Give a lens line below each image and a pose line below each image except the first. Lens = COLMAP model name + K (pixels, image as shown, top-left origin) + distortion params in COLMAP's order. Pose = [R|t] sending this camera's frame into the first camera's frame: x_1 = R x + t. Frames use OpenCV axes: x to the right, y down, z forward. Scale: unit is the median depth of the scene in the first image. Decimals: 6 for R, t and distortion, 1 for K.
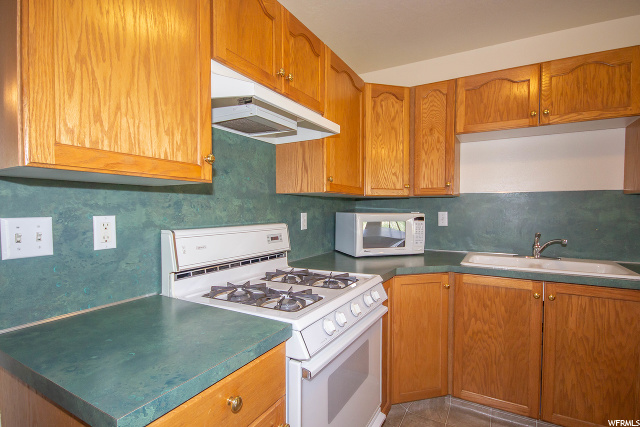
lens RADIAL K [[319.1, 0, 318.0], [0, 319.1, 219.8], [0, 0, 1]] dist [0.000371, -0.000270]
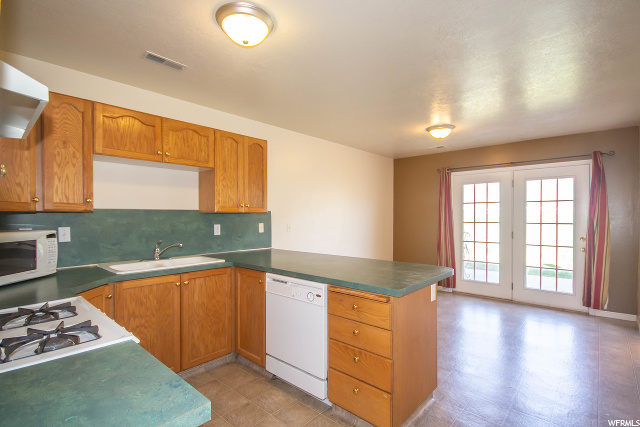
lens RADIAL K [[319.1, 0, 318.0], [0, 319.1, 219.8], [0, 0, 1]] dist [0.000371, -0.000270]
pose [[0.209916, -0.014252, 0.977616, -0.477604], [0.037120, 0.999289, 0.006597, -0.030933], [-0.977015, 0.034904, 0.210295, 0.066881]]
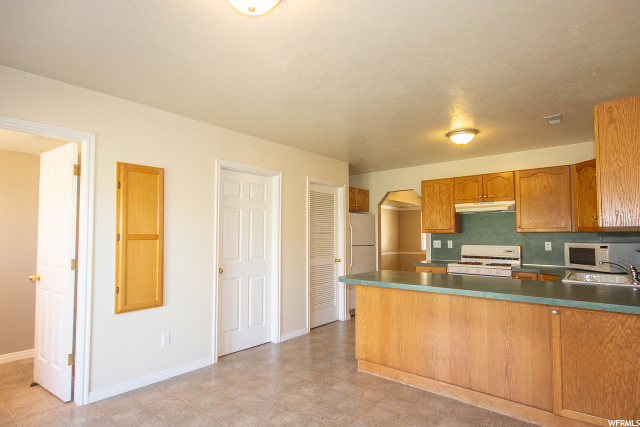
lens RADIAL K [[319.1, 0, 318.0], [0, 319.1, 219.8], [0, 0, 1]] dist [0.000371, -0.000270]
pose [[-0.189057, -0.049927, -0.980696, 2.265271], [-0.032902, 0.998468, -0.044489, -0.023418], [0.981415, 0.023856, -0.190410, 0.010919]]
